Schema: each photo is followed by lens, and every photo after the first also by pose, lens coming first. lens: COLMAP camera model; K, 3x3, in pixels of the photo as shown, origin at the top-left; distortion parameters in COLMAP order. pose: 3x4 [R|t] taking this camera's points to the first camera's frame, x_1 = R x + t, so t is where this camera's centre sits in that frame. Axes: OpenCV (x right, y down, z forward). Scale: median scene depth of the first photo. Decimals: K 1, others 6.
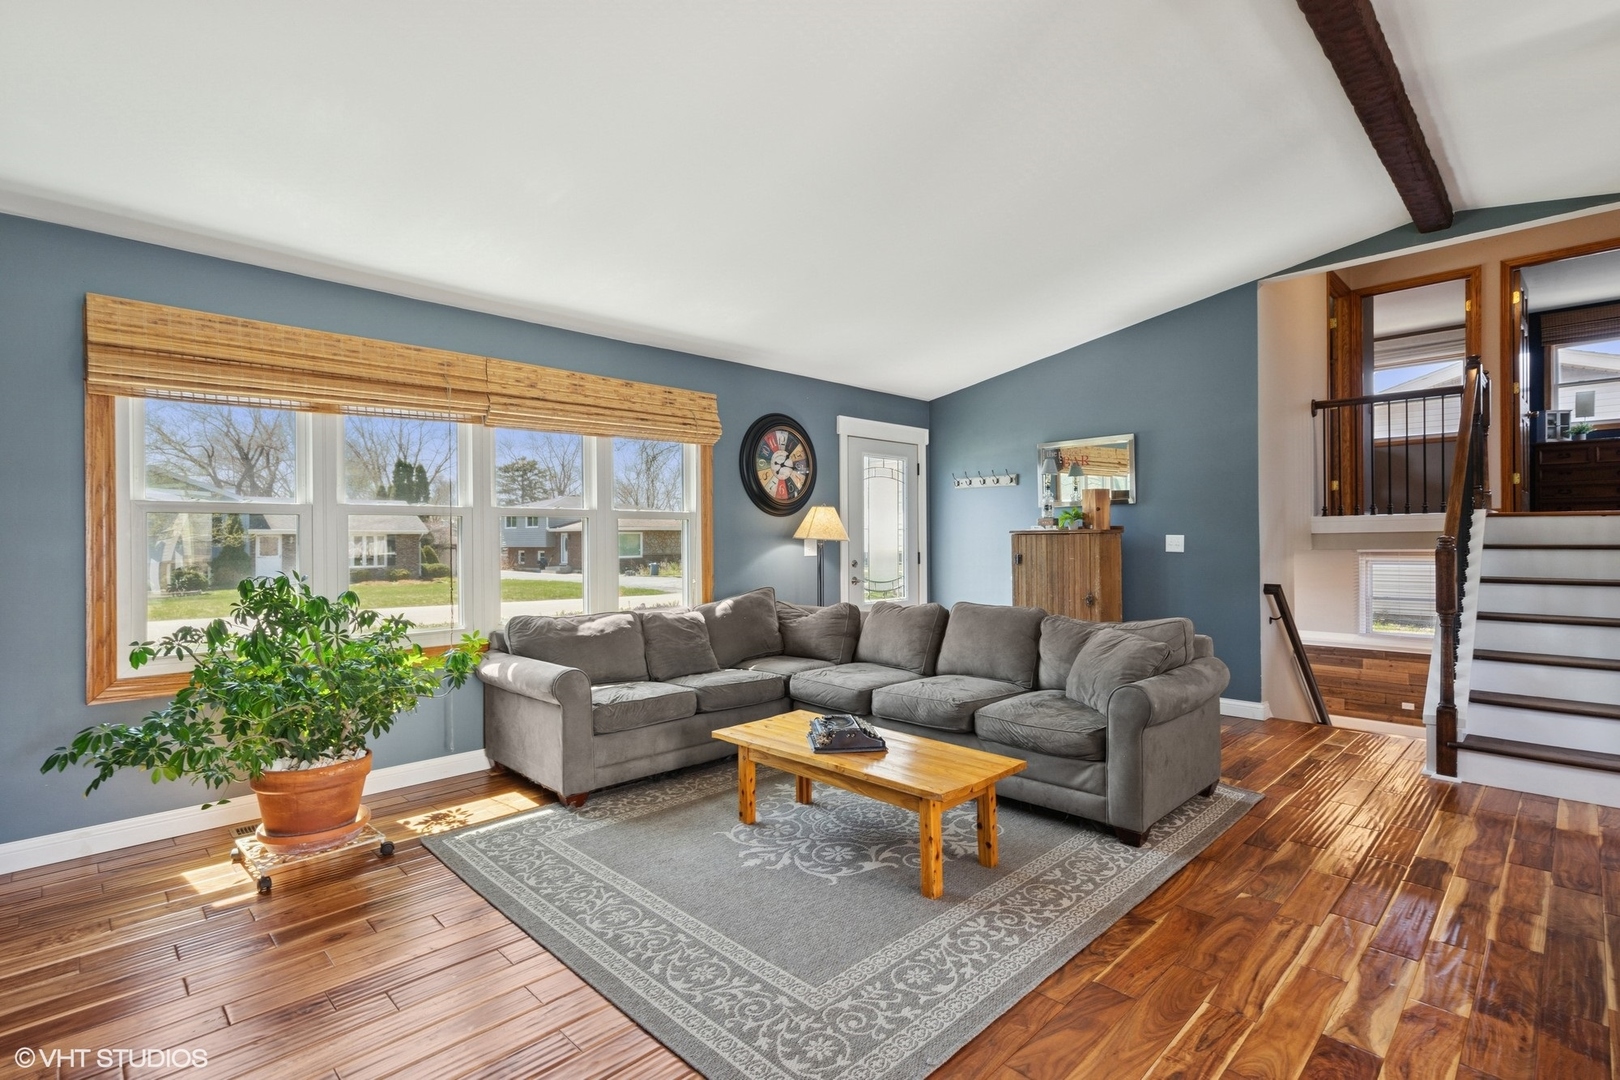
lens RADIAL K [[752.9, 0, 810.5], [0, 752.9, 538.2], [0, 0, 1]] dist [0.002189, -0.000399]
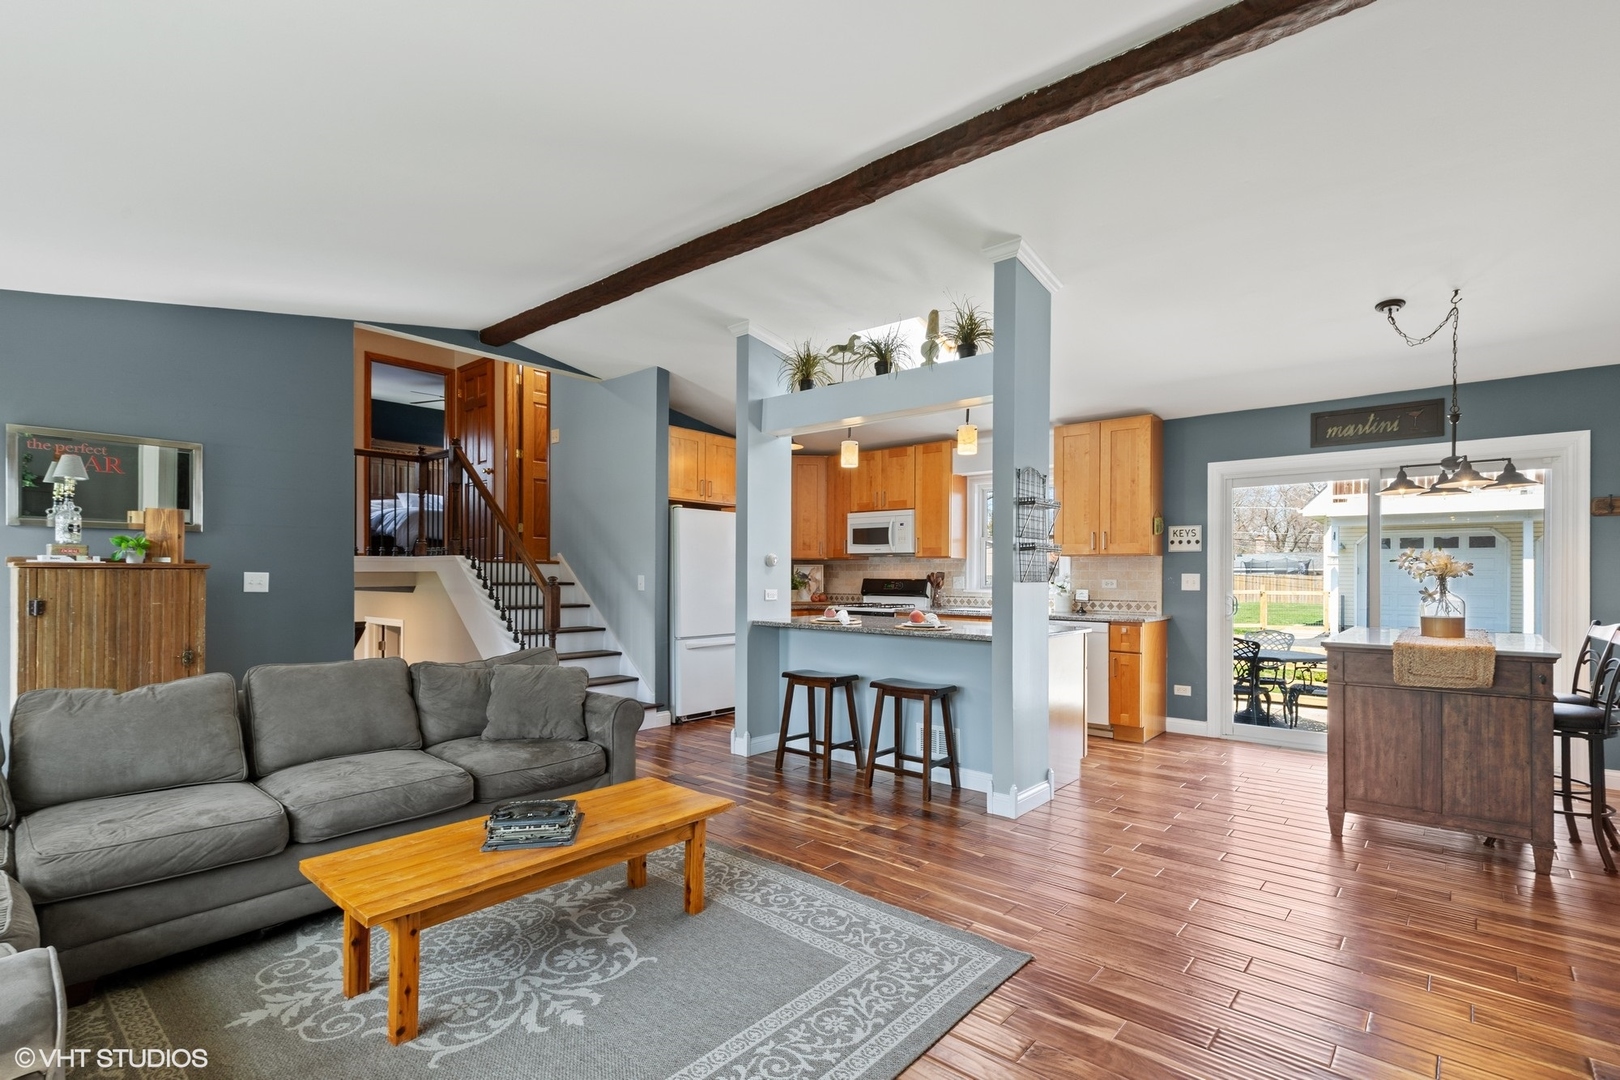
lens RADIAL K [[752.9, 0, 825.7], [0, 752.9, 574.7], [0, 0, 1]] dist [0.002189, -0.000399]
pose [[-0.081885, 0.008626, 0.996604, -0.830560], [-0.003717, 0.999953, -0.008960, 0.006981], [-0.996635, -0.004438, -0.081849, 0.818316]]
